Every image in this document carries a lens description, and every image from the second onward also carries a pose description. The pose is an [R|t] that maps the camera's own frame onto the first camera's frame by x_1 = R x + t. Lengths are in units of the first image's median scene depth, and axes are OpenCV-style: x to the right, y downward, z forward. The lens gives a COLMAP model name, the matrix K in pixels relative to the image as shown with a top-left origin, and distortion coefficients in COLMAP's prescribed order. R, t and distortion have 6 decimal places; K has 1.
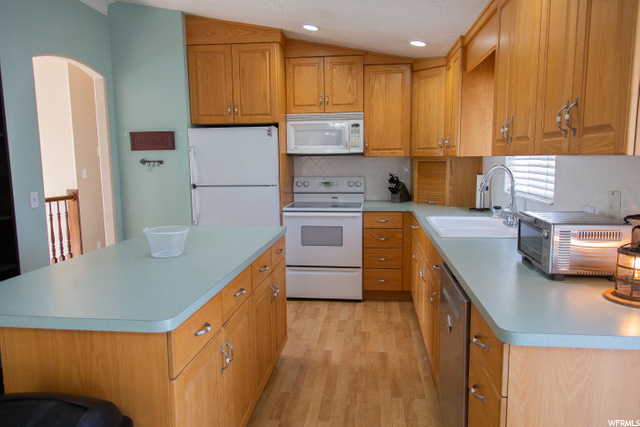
lens RADIAL K [[431.5, 0, 332.1], [0, 431.5, 207.4], [0, 0, 1]] dist [0.019507, -0.000667]
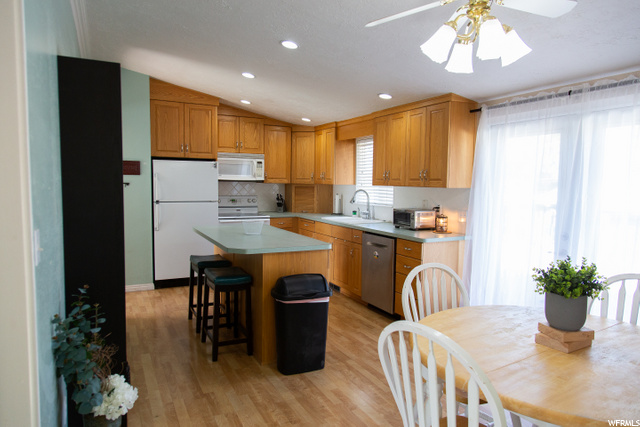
lens RADIAL K [[425.5, 0, 320.0], [0, 425.5, 213.5], [0, 0, 1]] dist [0.009760, 0.005419]
pose [[0.842712, -0.016640, 0.538107, -0.605916], [0.037379, 0.998919, -0.027649, 0.043500], [-0.537065, 0.043414, 0.842423, -0.404827]]
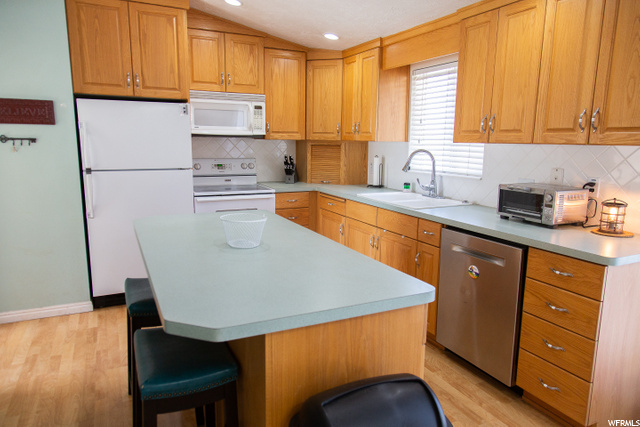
lens RADIAL K [[425.5, 0, 320.0], [0, 425.5, 213.5], [0, 0, 1]] dist [0.009760, 0.005419]
pose [[0.845164, -0.069316, 0.529993, -0.379214], [0.038307, 0.996861, 0.069288, -0.007310], [-0.533132, -0.038257, 0.845167, 0.077812]]
